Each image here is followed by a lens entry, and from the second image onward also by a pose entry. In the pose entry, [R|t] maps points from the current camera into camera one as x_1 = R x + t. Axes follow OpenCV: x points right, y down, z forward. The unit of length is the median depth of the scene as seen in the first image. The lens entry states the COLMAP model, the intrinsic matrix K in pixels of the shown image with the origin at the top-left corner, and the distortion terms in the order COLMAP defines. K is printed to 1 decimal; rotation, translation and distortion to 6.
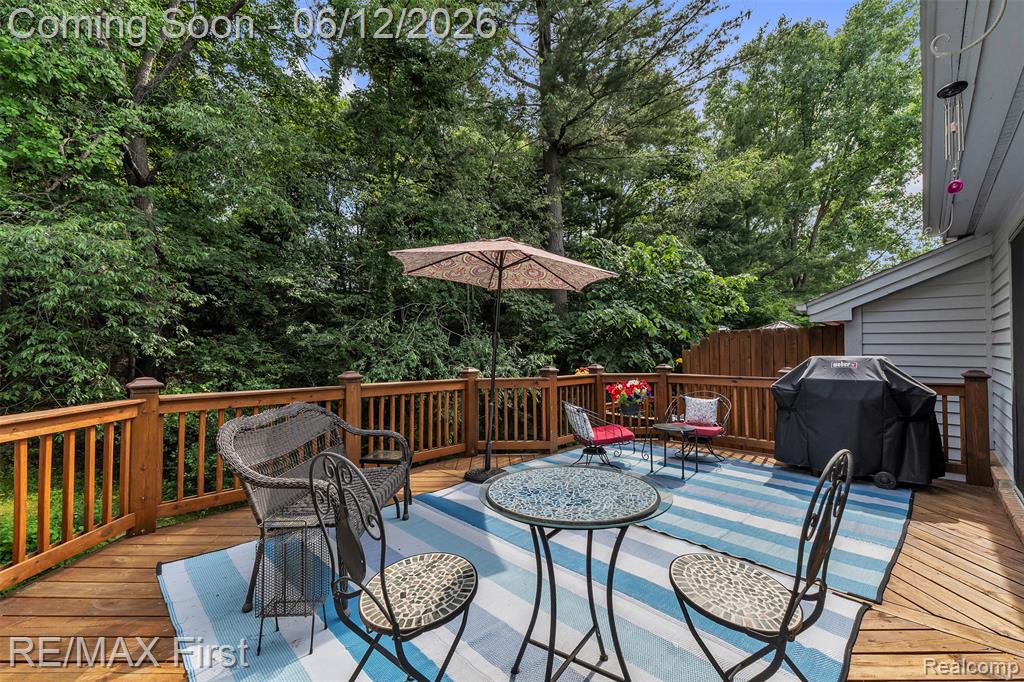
lens RADIAL K [[420.1, 0, 512.0], [0, 420.1, 341.0], [0, 0, 1]] dist [0.000804, 0.000048]
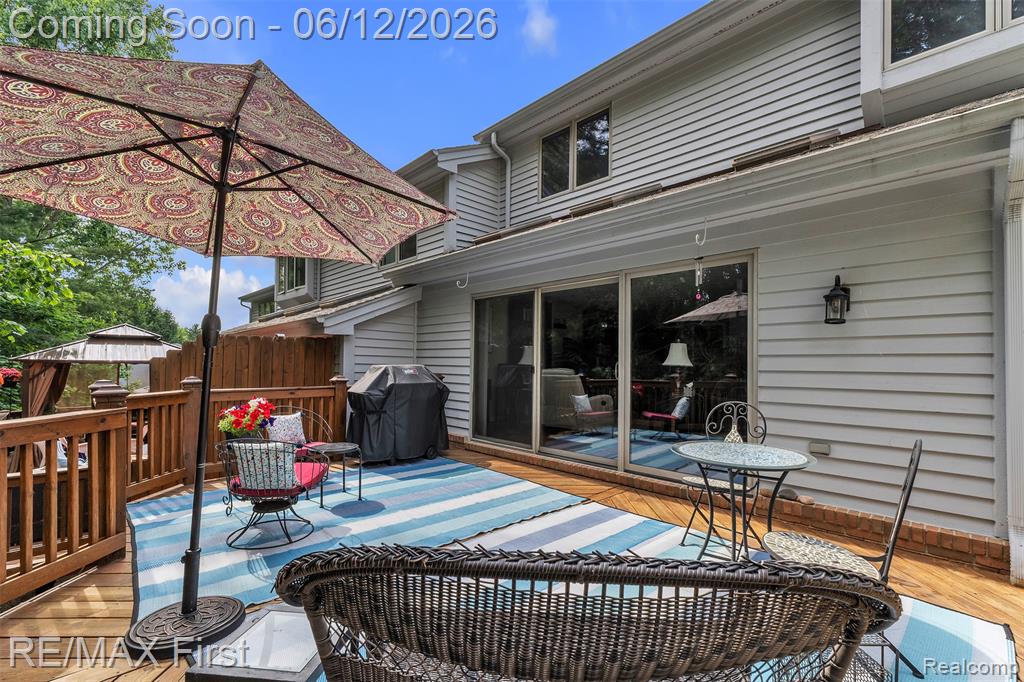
lens RADIAL K [[455.0, 0, 488.4], [0, 455.0, 363.3], [0, 0, 1]] dist [0.001862, 0.000260]
pose [[0.056165, 0.000783, 0.998421, -0.538860], [-0.030194, 0.999544, 0.000914, 0.021706], [-0.997965, -0.030198, 0.056163, 0.646115]]
